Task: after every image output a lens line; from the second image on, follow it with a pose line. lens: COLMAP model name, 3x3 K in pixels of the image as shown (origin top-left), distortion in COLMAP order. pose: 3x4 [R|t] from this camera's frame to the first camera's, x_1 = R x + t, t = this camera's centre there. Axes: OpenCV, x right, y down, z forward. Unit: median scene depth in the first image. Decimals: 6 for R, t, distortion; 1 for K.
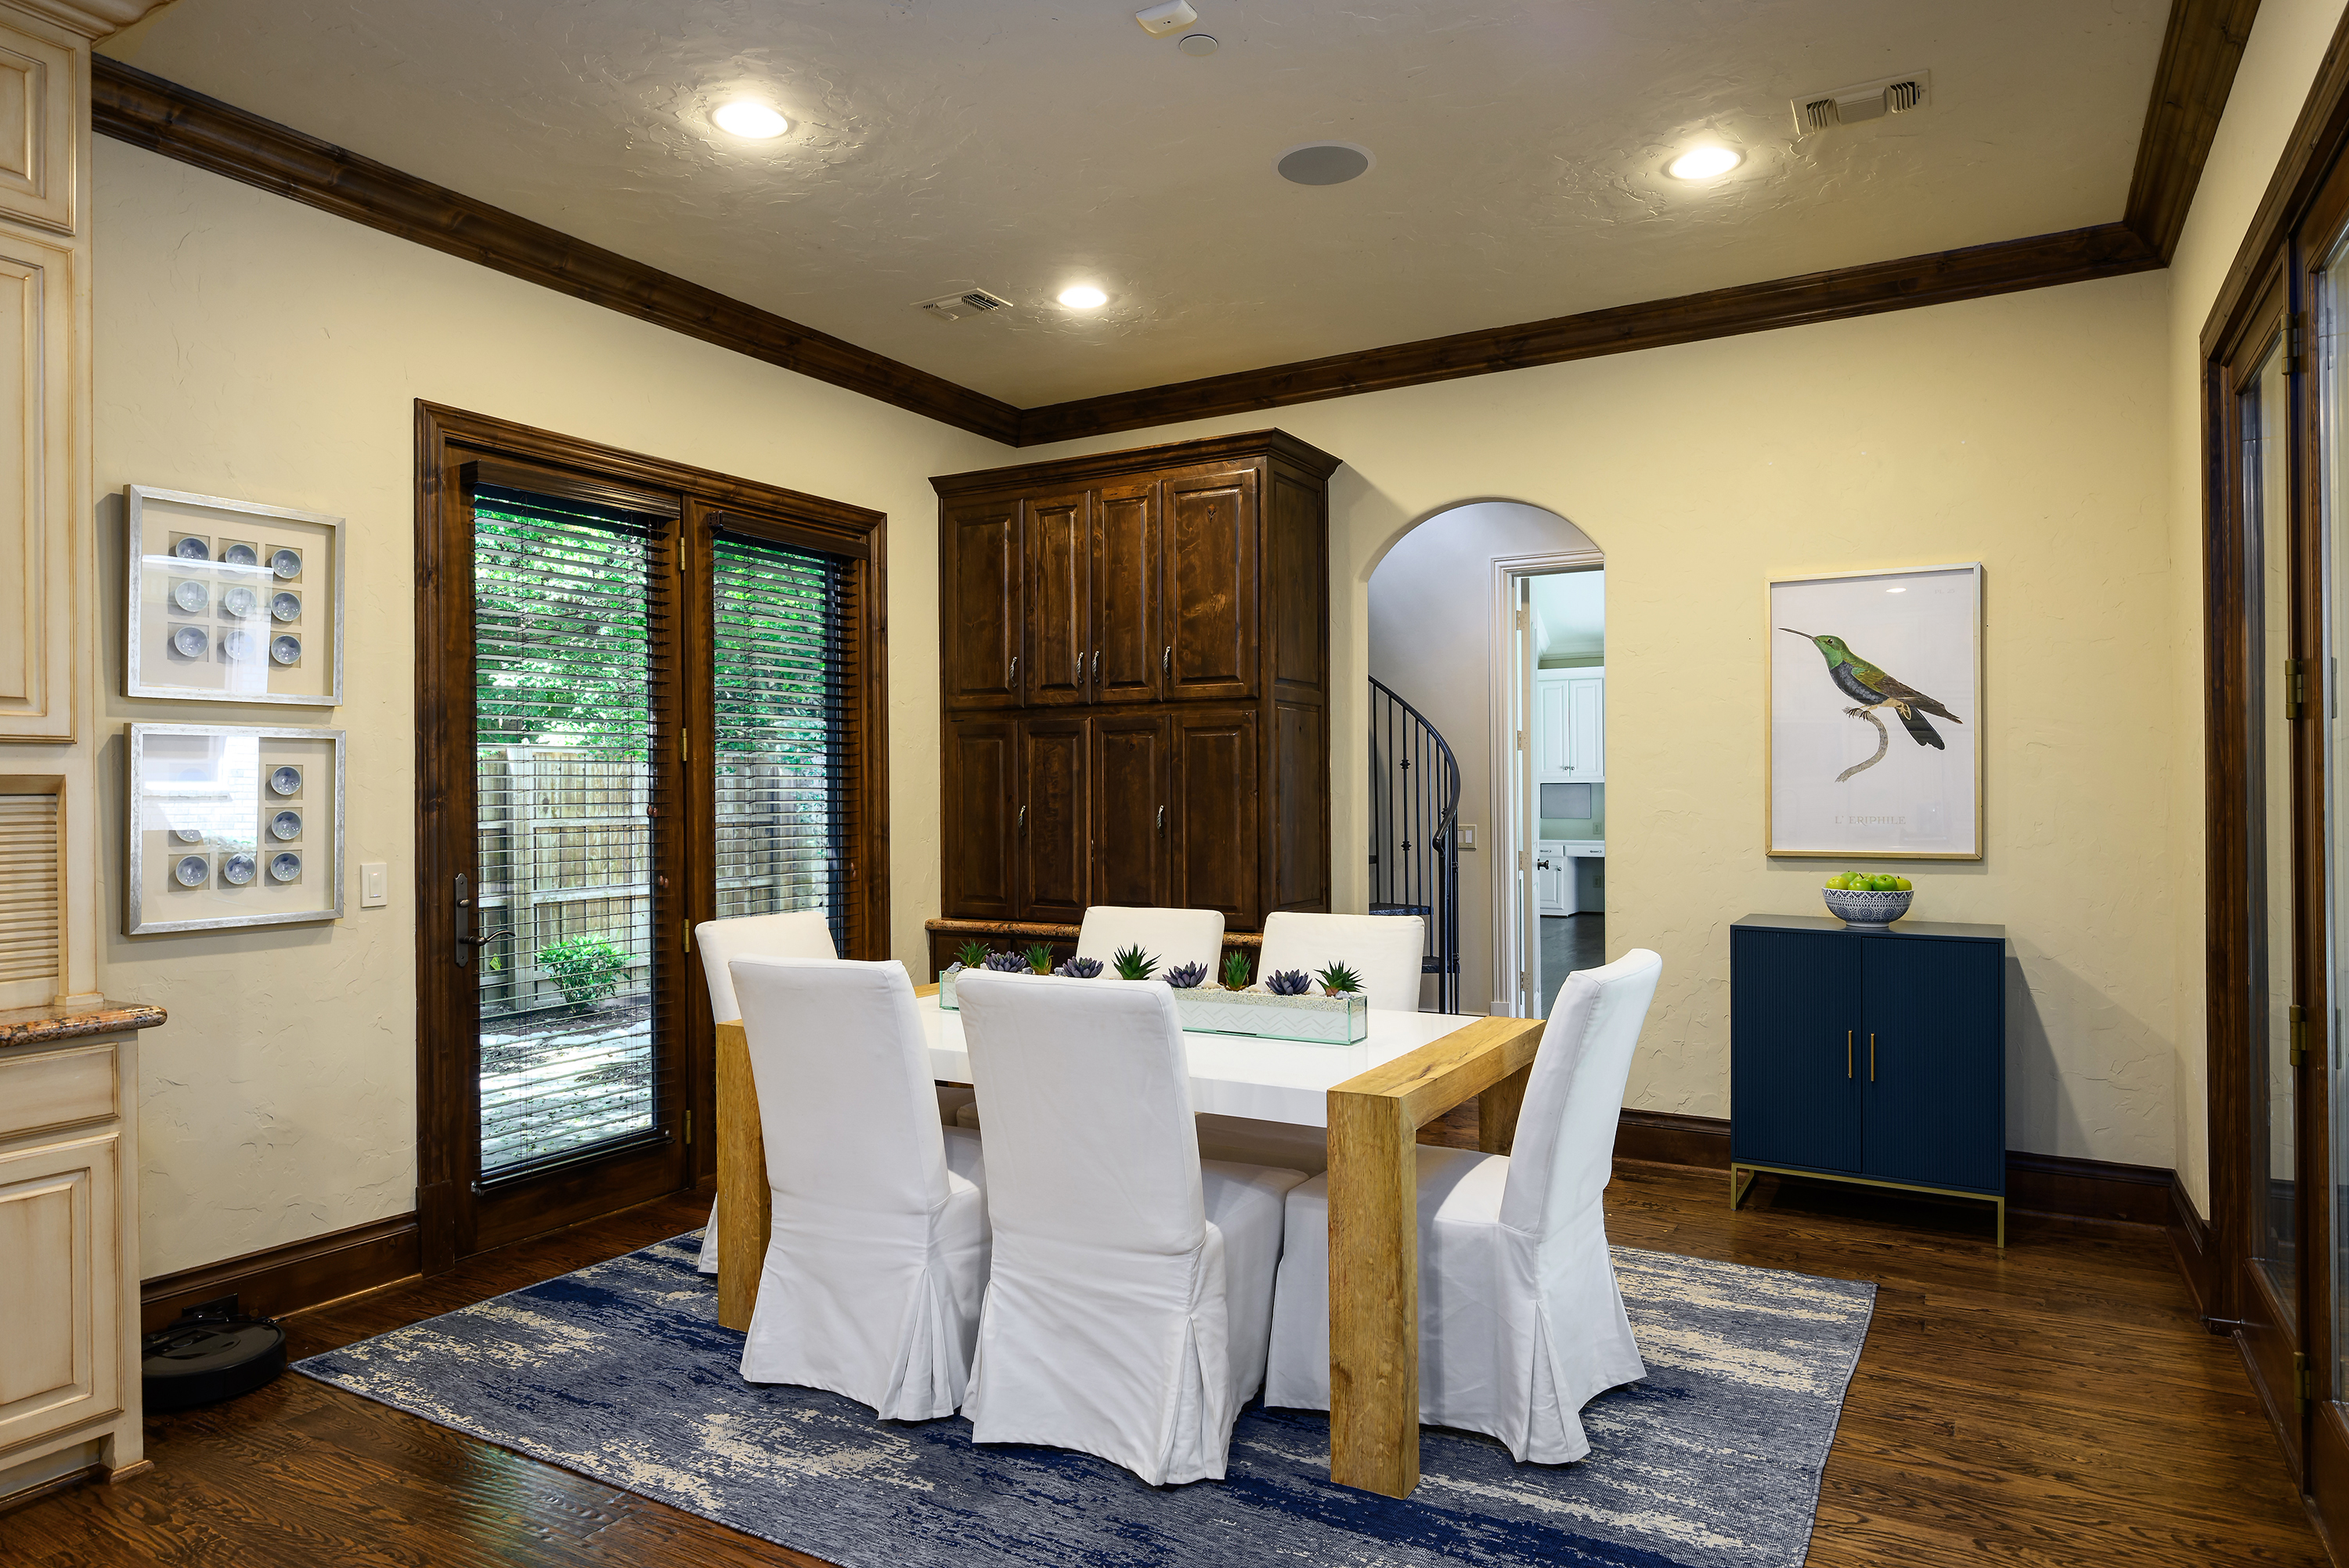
lens RADIAL K [[1424.1, 0, 1176.5], [0, 1424.1, 783.3], [0, 0, 1]] dist [-0.006243, 0.003267]
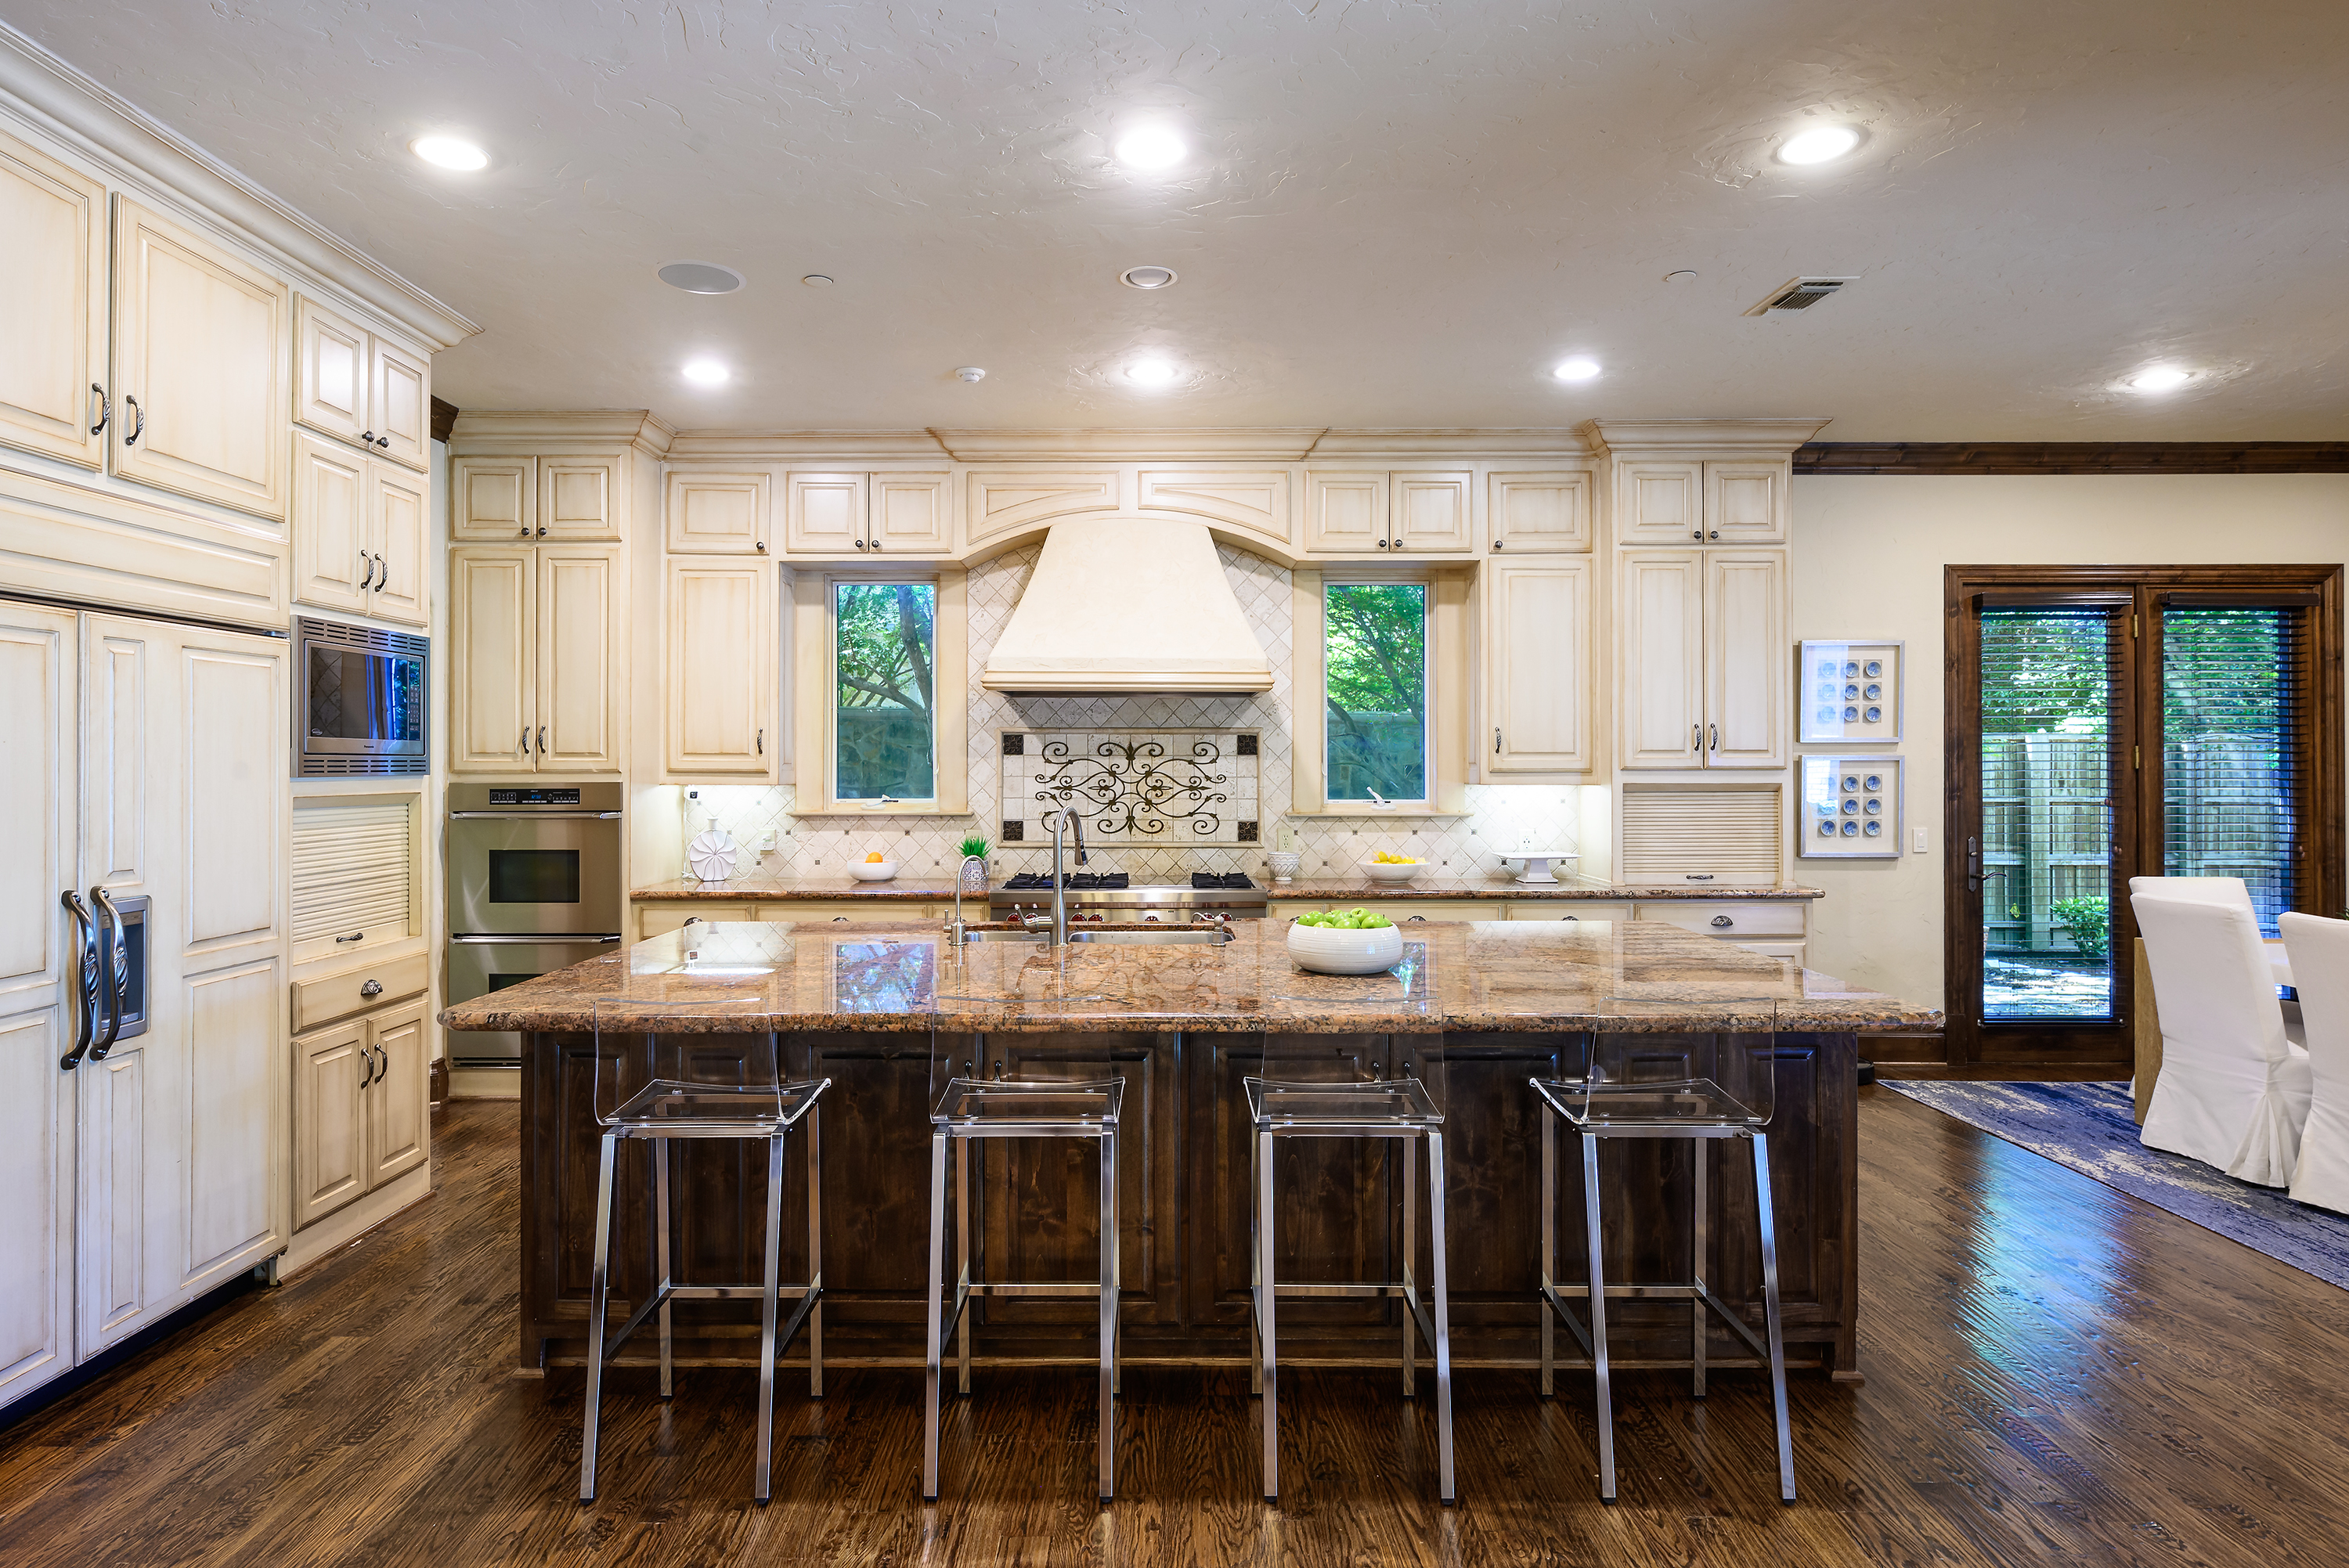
lens RADIAL K [[1229.8, 0, 1174.5], [0, 1229.8, 762.6], [0, 0, 1]] dist [-0.003378, -0.001508]
pose [[0.492641, 0.004892, -0.870219, 0.334731], [0.001235, 0.999979, 0.006321, -0.039308], [0.870232, -0.004189, 0.492625, -0.608540]]
